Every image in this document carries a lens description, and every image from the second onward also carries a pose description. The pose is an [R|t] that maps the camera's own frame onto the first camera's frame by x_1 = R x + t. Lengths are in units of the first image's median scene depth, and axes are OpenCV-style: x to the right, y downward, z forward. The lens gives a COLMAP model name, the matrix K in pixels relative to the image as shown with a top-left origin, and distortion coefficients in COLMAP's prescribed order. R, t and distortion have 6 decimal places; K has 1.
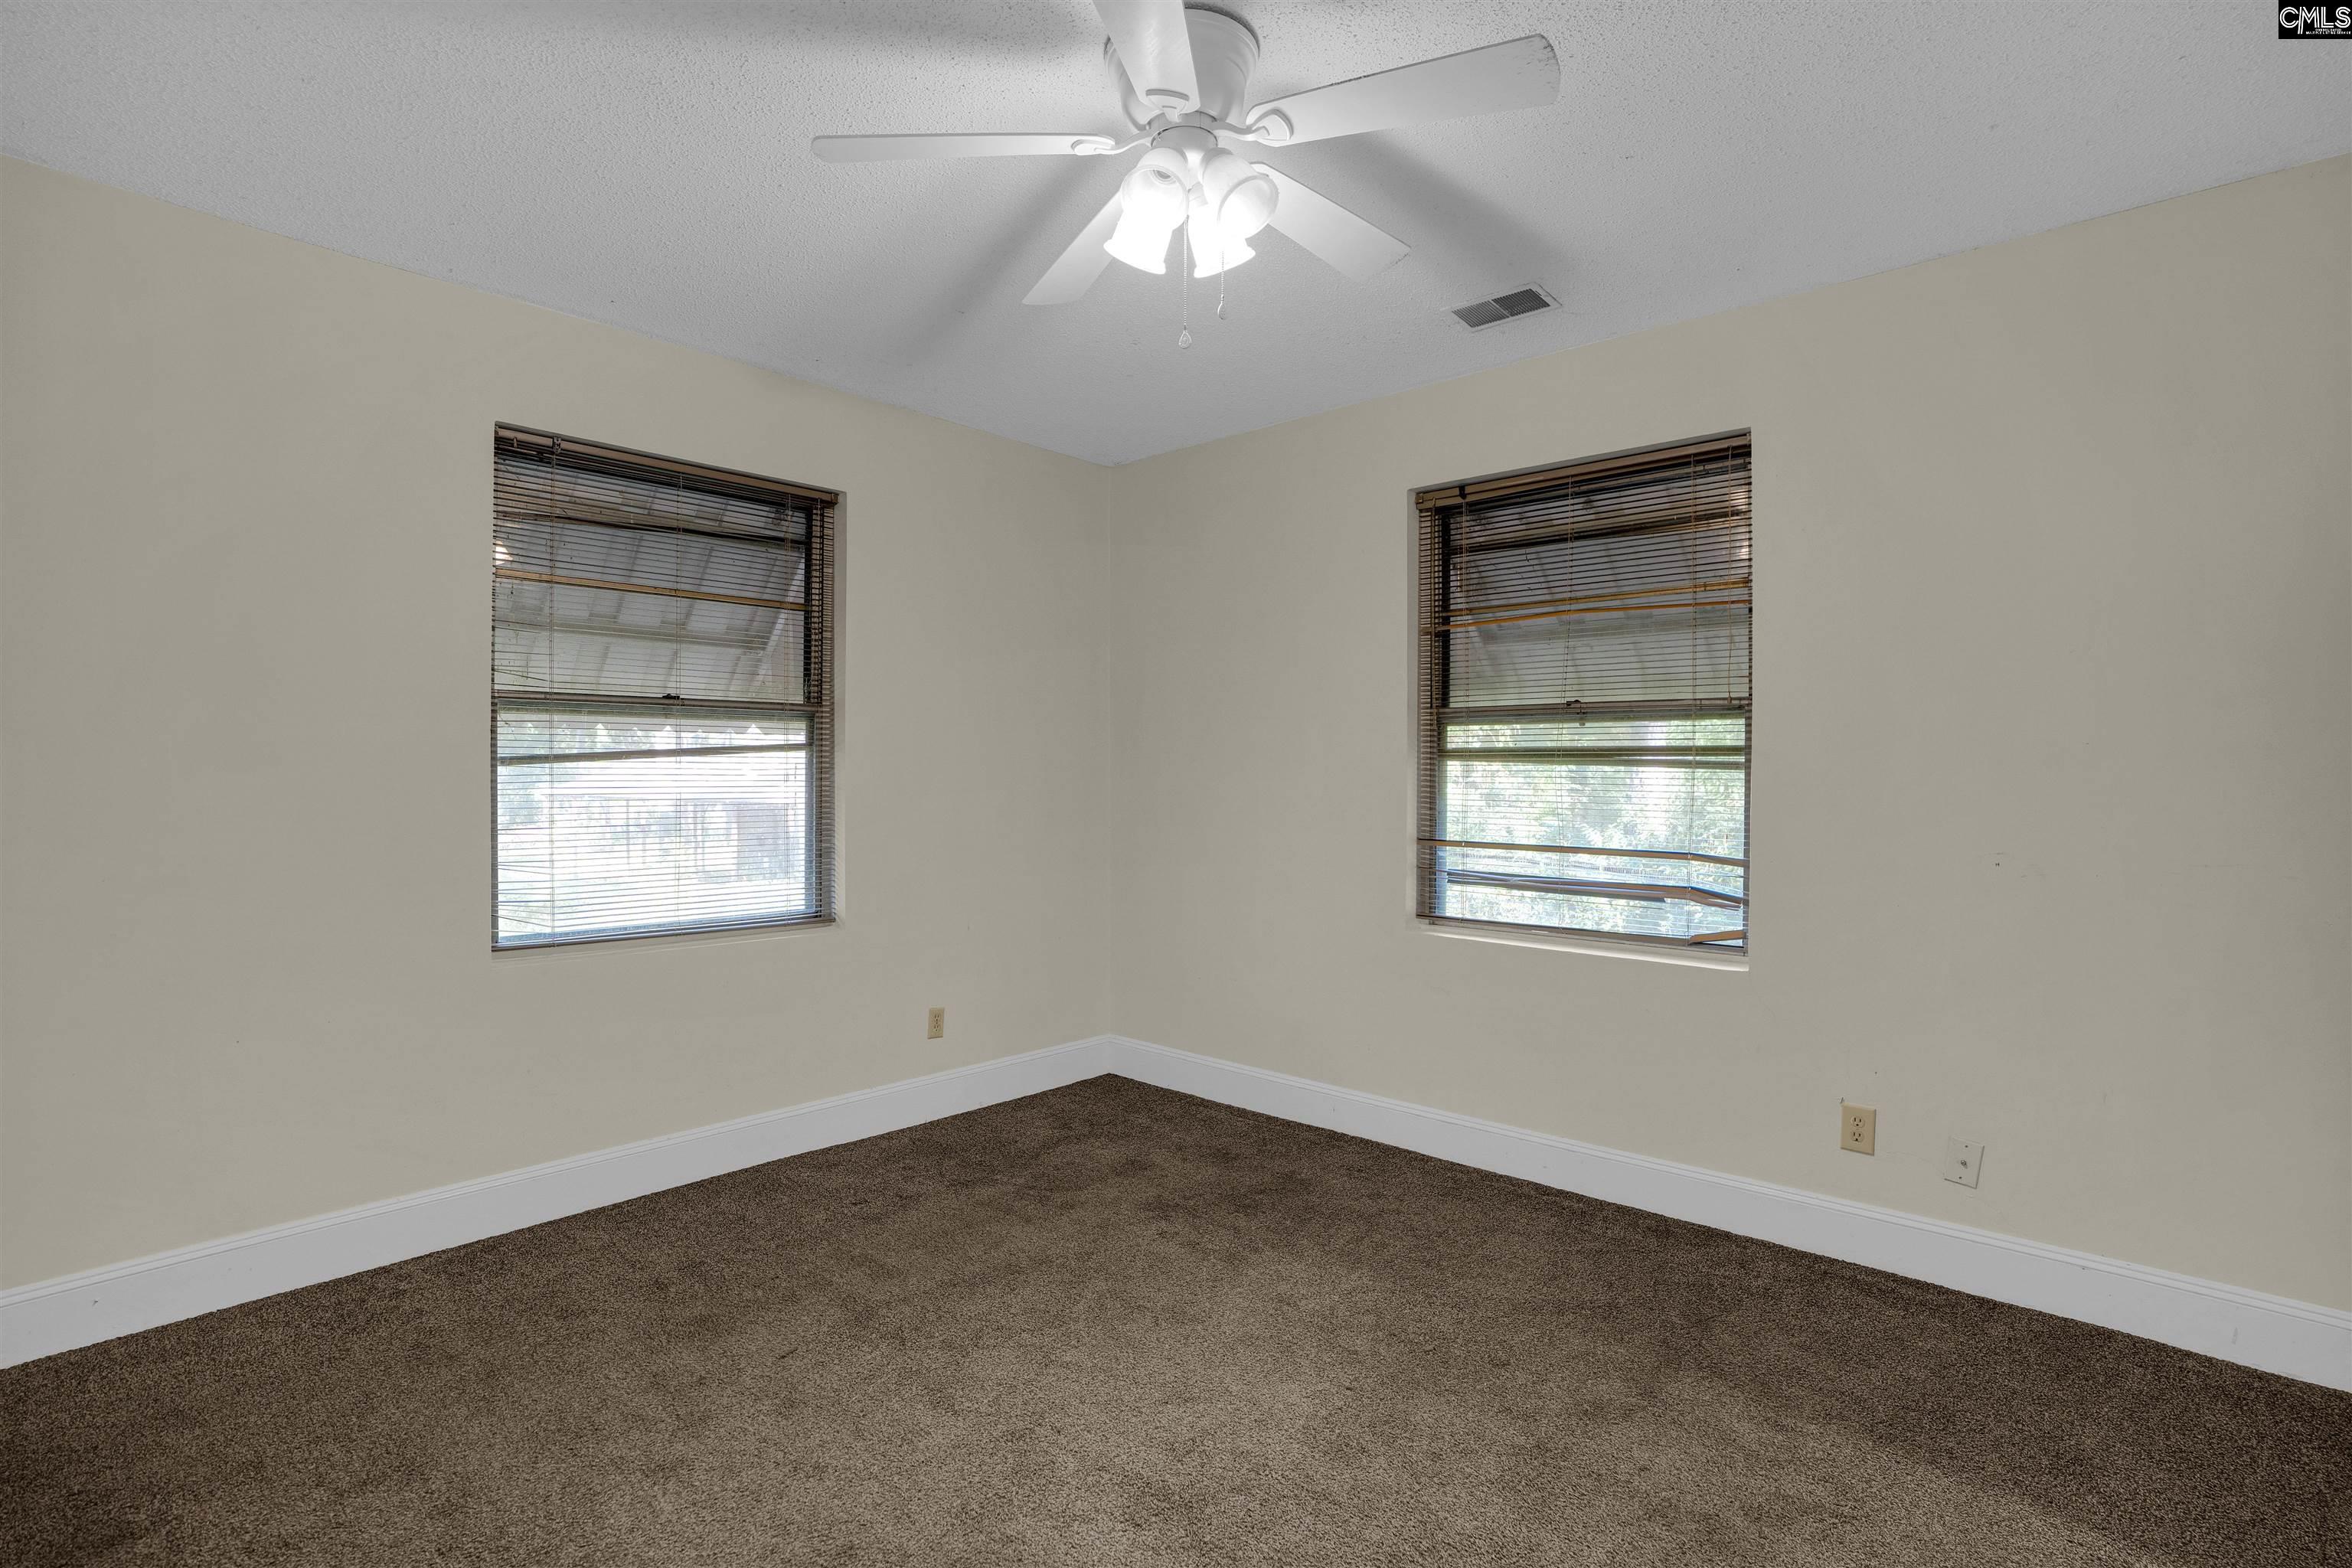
lens RADIAL K [[1114.9, 0, 1178.3], [0, 1114.9, 807.0], [0, 0, 1]] dist [-0.069614, 0.029648]
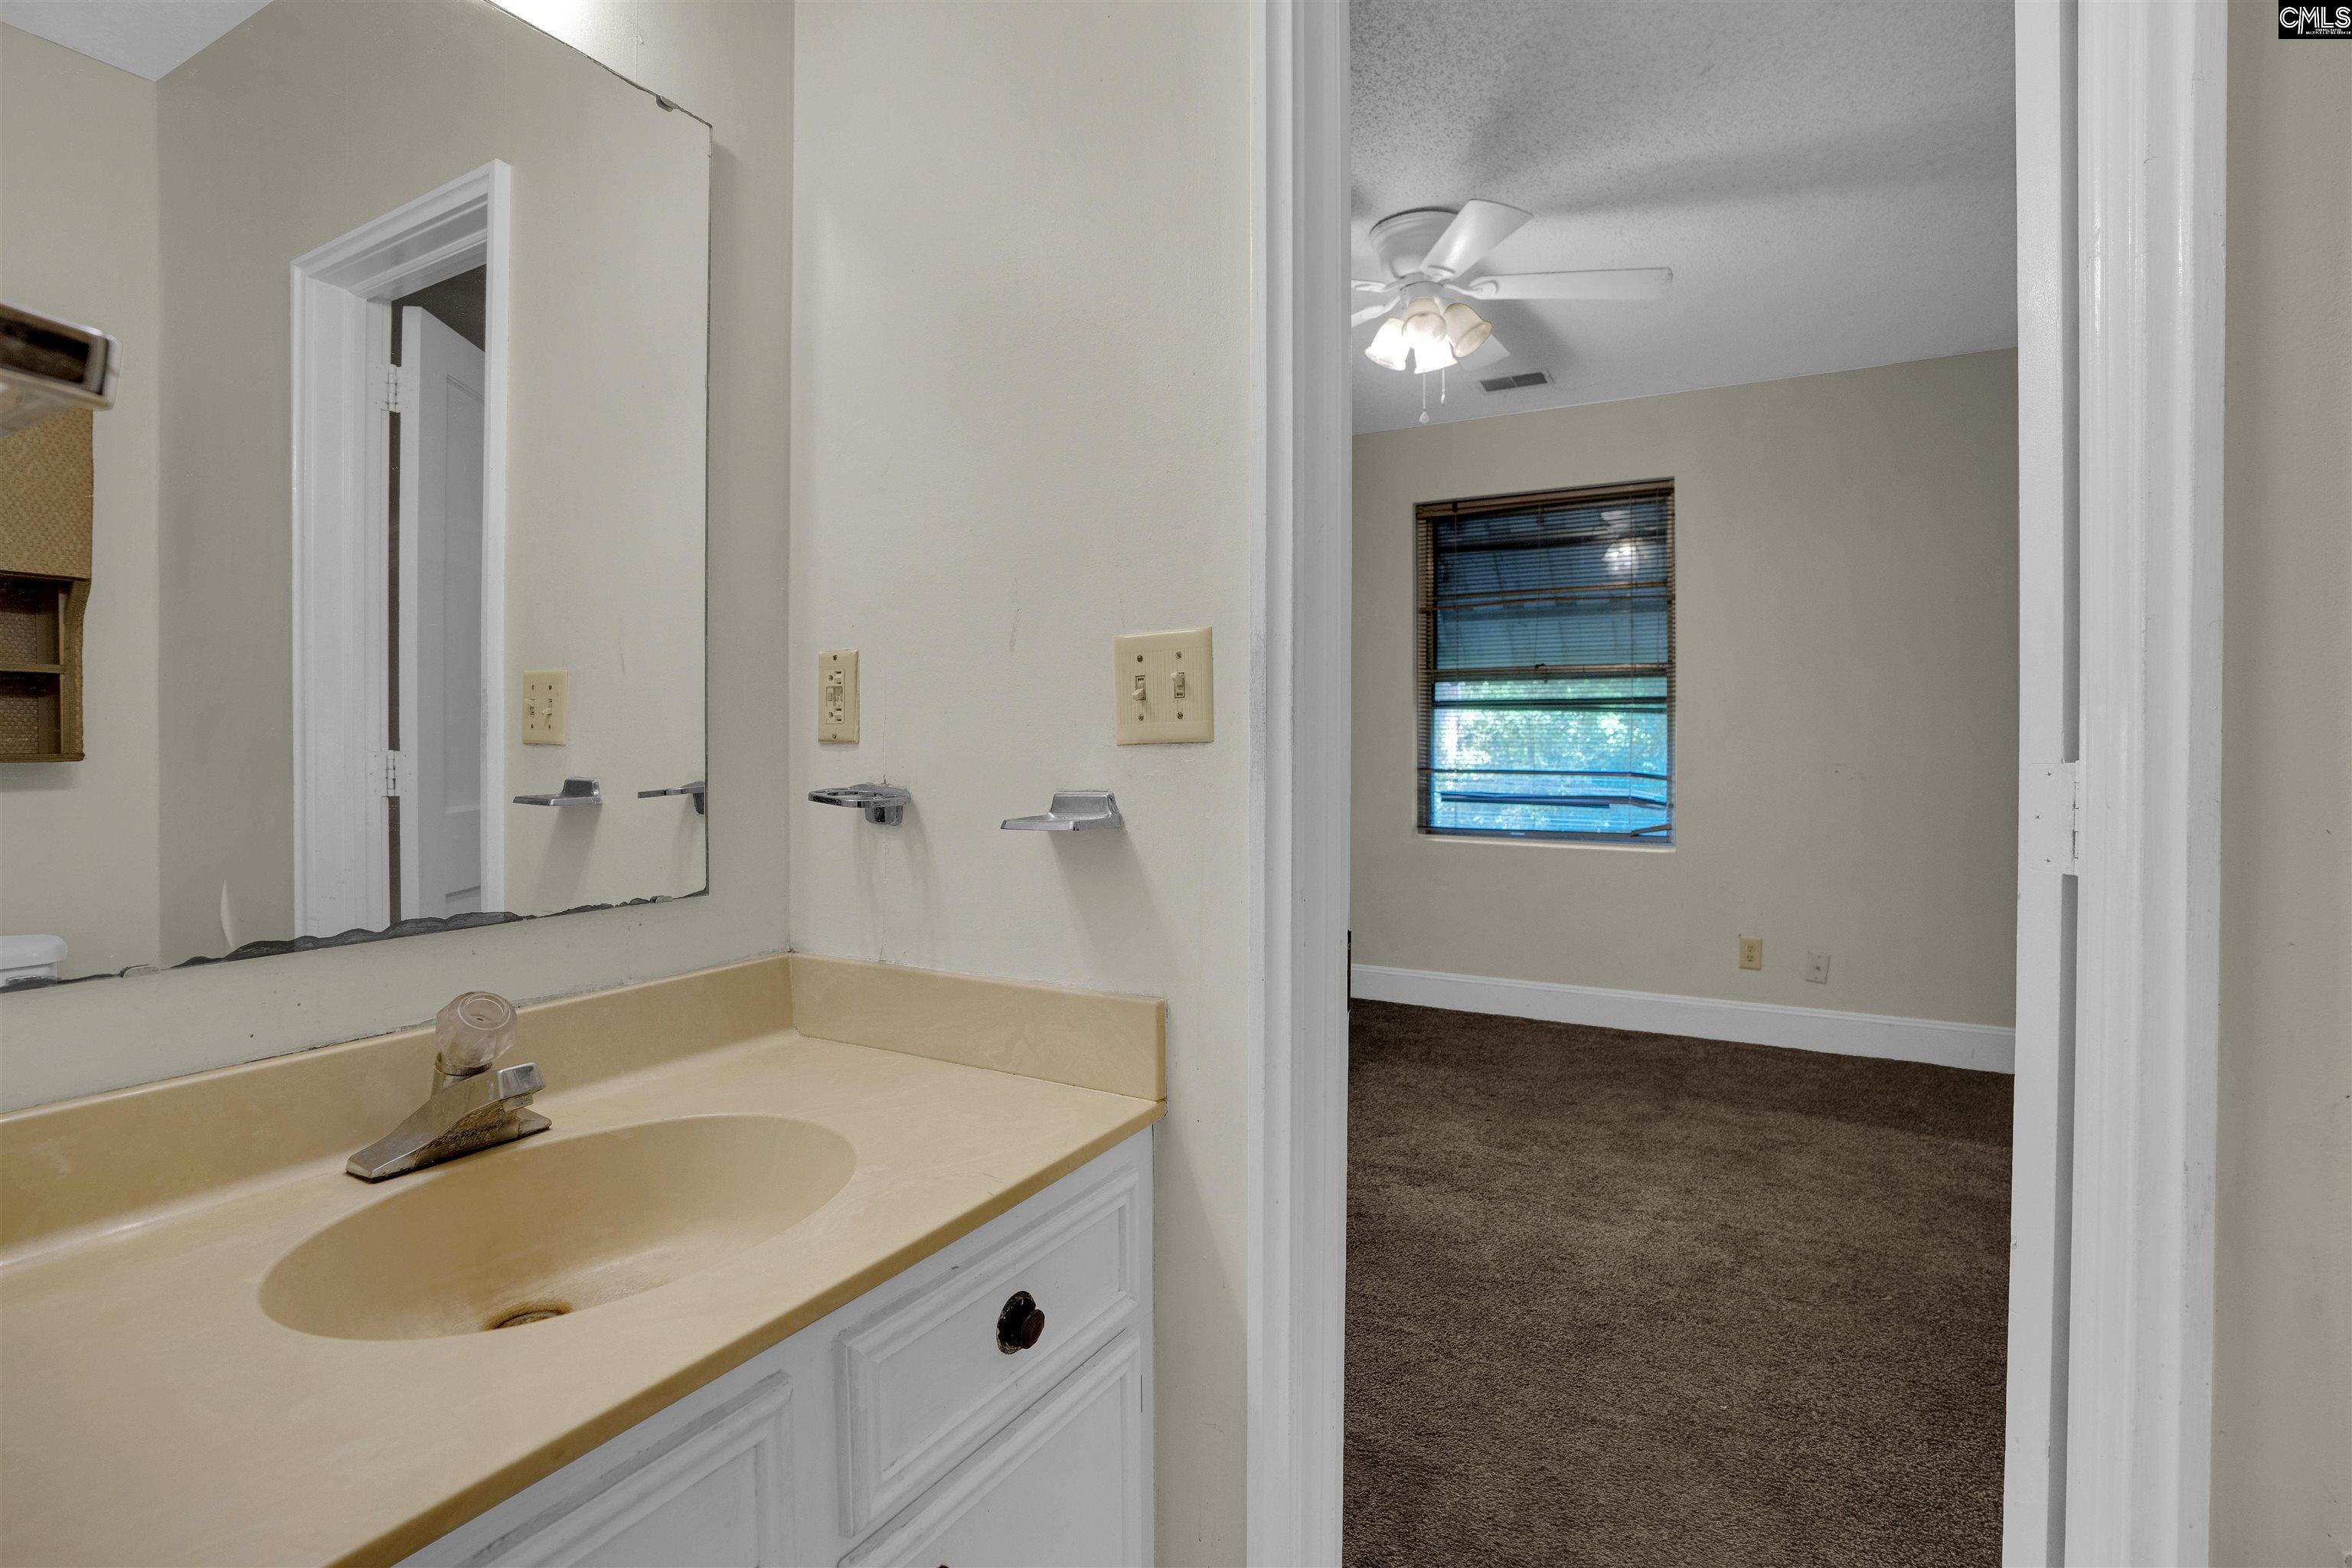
lens RADIAL K [[1117.9, 0, 1176.0], [0, 1117.9, 784.0], [0, 0, 1]] dist [-0.068813, 0.027565]
pose [[0.976738, -0.007744, 0.214295, -0.406609], [0.007429, 0.999970, 0.002276, 0.048521], [-0.214306, -0.000631, 0.976766, -0.264300]]
